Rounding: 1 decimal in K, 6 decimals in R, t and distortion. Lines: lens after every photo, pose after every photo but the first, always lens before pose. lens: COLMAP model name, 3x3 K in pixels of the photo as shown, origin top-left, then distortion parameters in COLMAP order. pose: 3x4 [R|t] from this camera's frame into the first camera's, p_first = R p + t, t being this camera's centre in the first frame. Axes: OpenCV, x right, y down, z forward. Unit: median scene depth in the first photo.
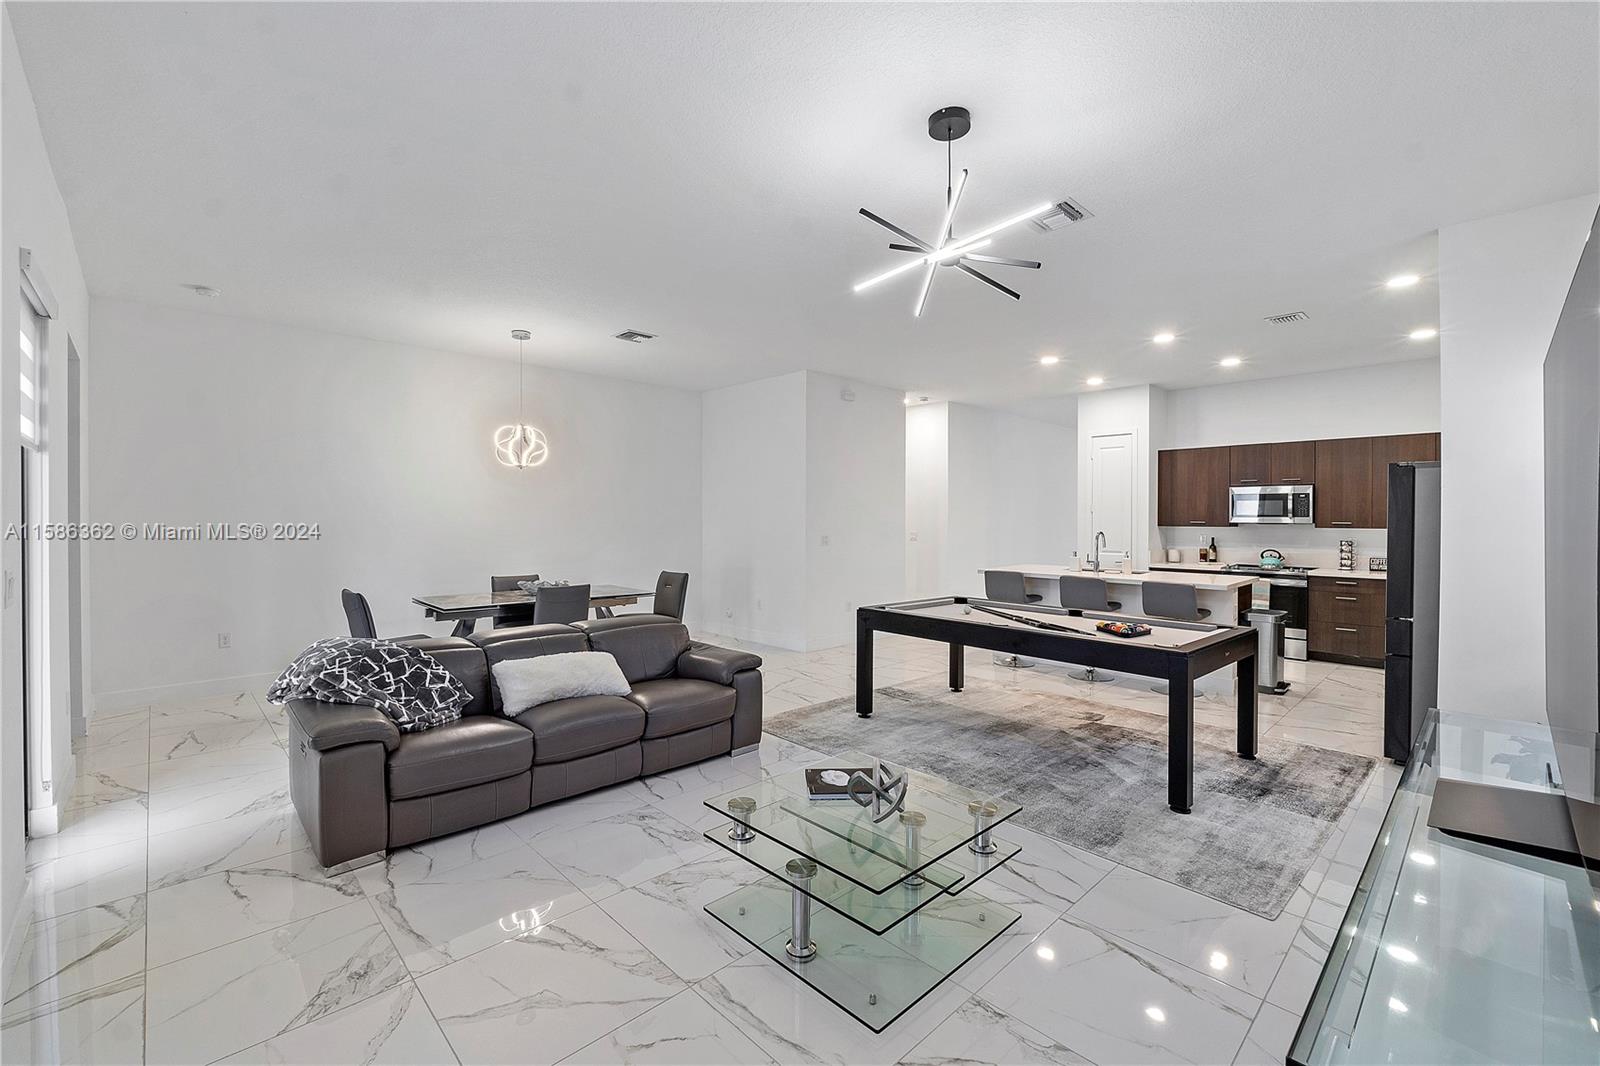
lens RADIAL K [[675.0, 0, 791.9], [0, 675.0, 525.5], [0, 0, 1]] dist [-0.006201, -0.000631]
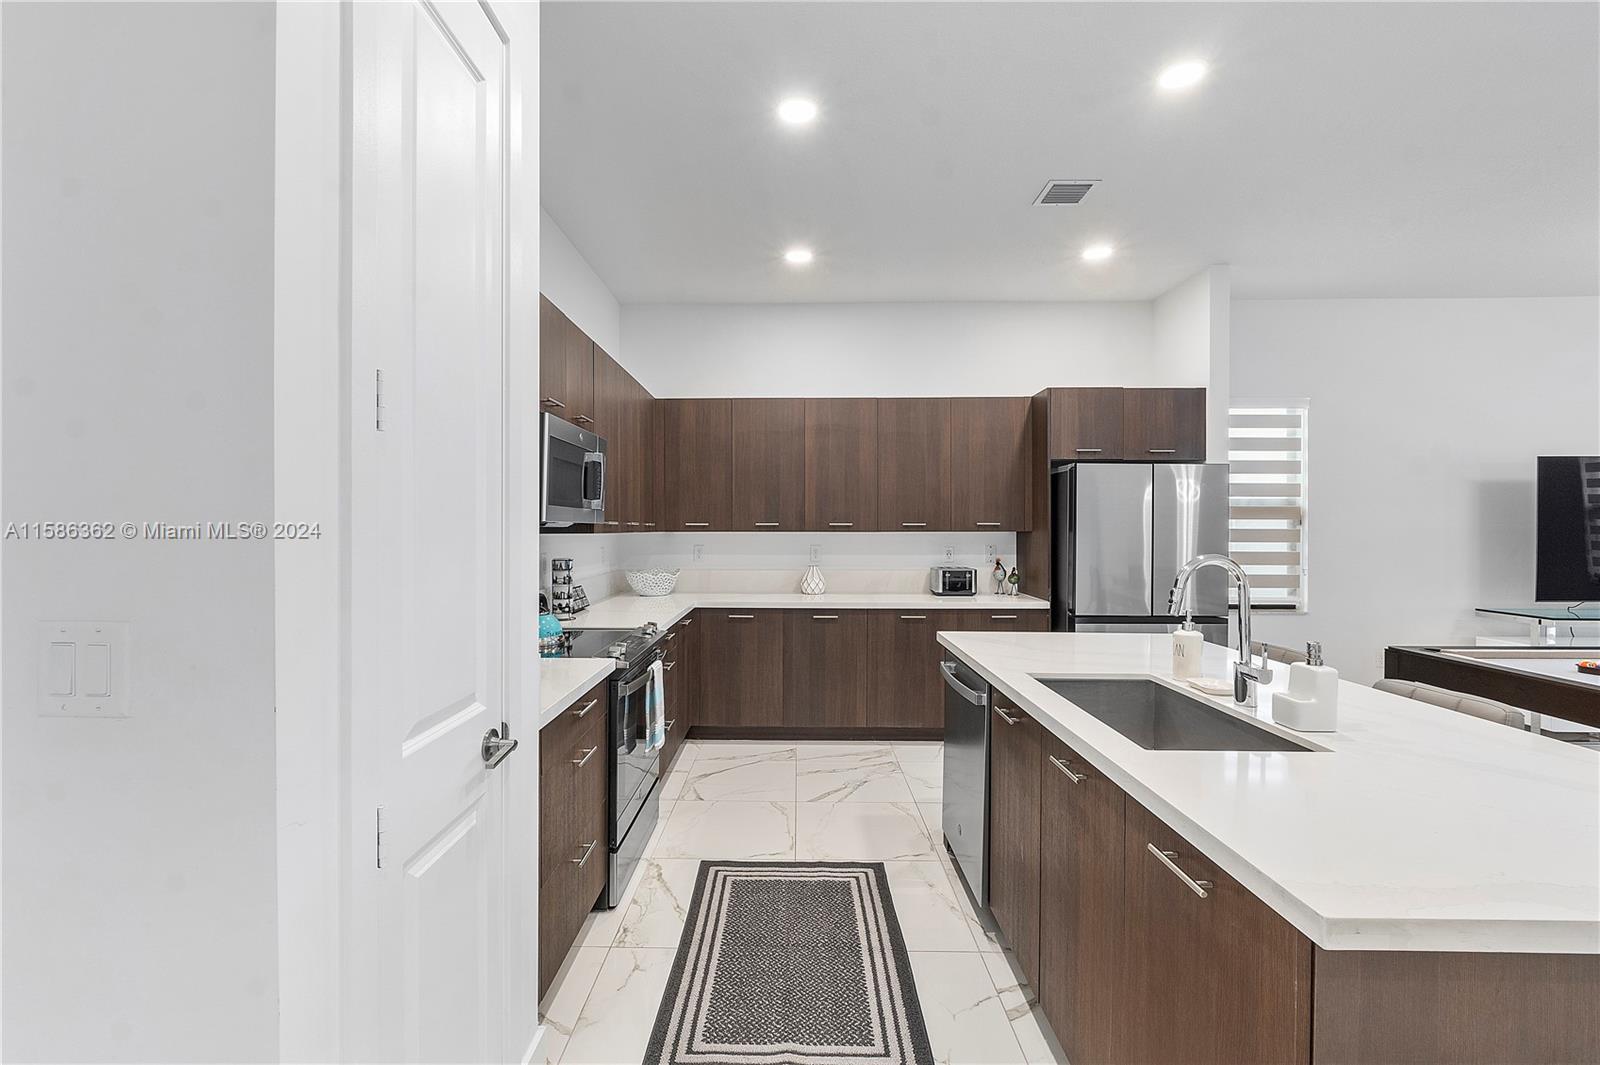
lens RADIAL K [[672.9, 0, 787.8], [0, 672.9, 527.2], [0, 0, 1]] dist [-0.007115, -0.000069]
pose [[-0.710904, -0.003389, 0.703280, 0.453407], [0.003241, 0.999962, 0.008095, -0.005243], [-0.703281, 0.008034, -0.710866, 1.522643]]
